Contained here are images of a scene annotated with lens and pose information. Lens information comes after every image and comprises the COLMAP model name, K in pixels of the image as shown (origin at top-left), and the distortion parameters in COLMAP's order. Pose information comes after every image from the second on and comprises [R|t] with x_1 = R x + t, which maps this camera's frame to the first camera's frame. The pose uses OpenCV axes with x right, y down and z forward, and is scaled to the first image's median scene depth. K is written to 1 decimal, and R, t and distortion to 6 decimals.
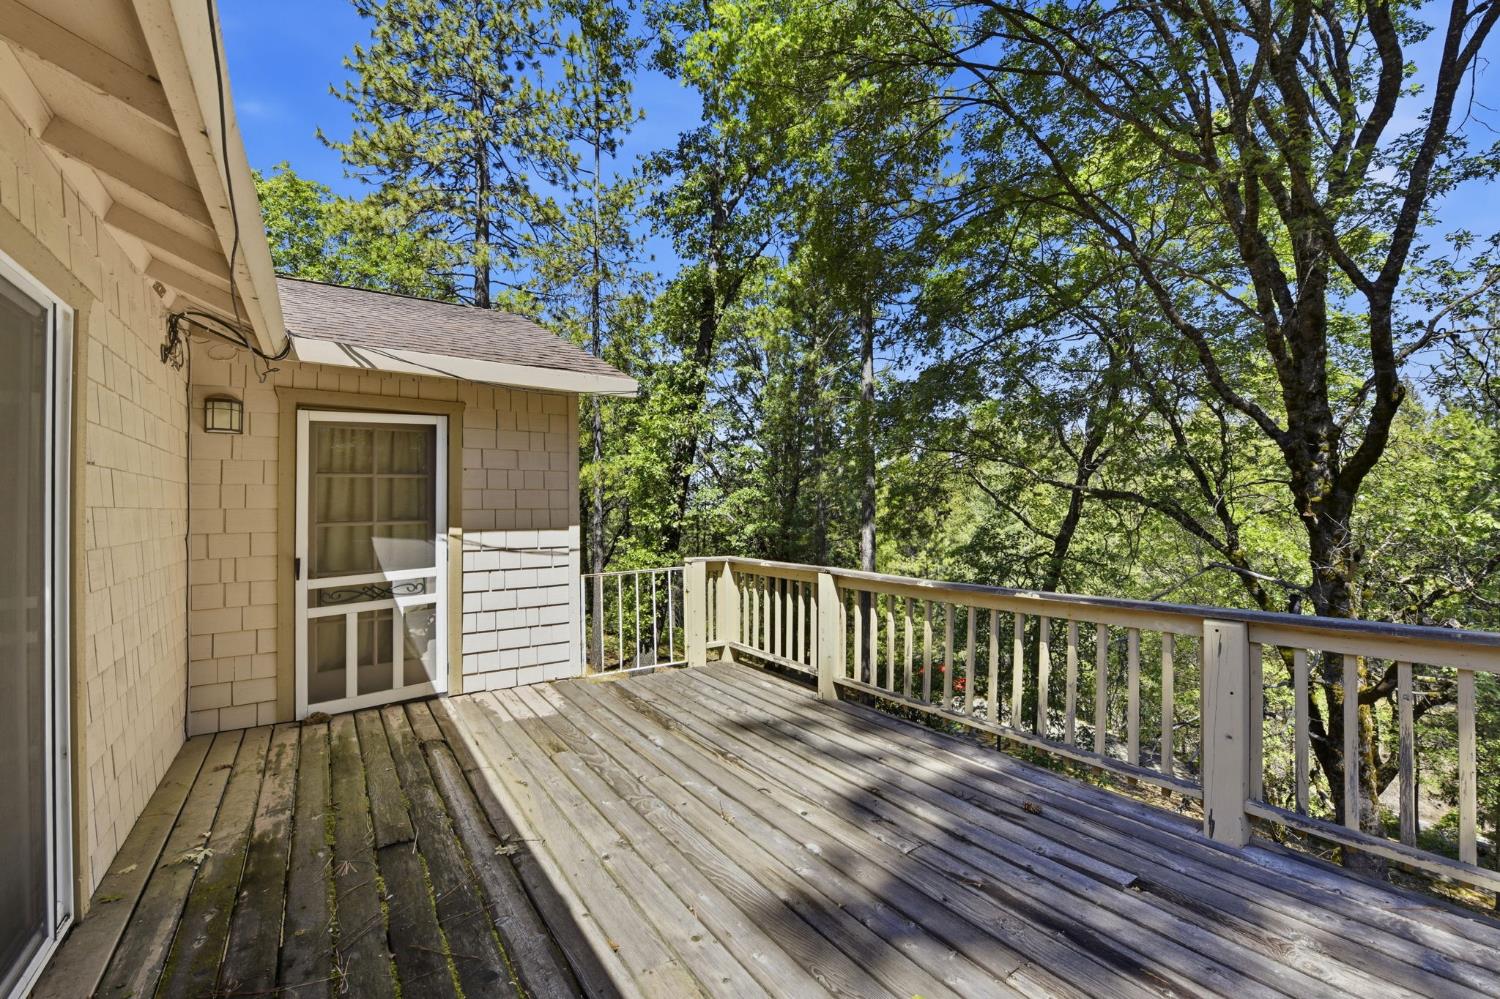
lens RADIAL K [[613.4, 0, 748.1], [0, 613.4, 502.7], [0, 0, 1]] dist [-0.021637, -0.000490]
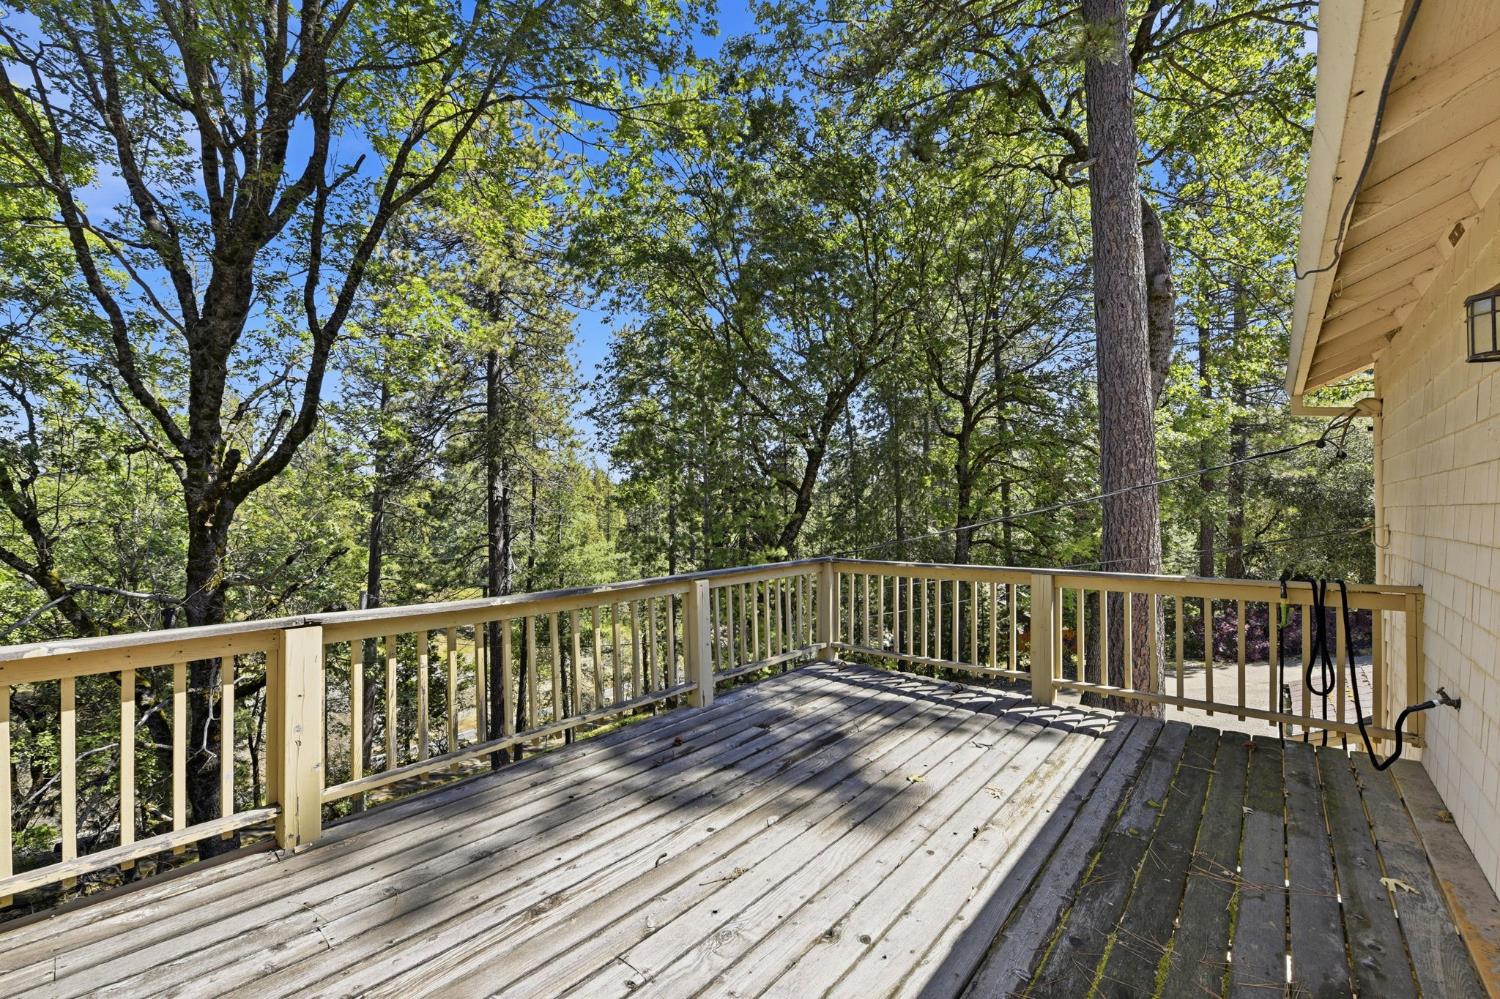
lens RADIAL K [[613.4, 0, 748.1], [0, 613.4, 502.7], [0, 0, 1]] dist [-0.021637, -0.000490]
pose [[-0.247446, 0.020418, 0.968686, -0.855182], [-0.003693, 0.999751, -0.022017, 0.014129], [-0.968895, -0.009026, -0.247309, 1.171973]]
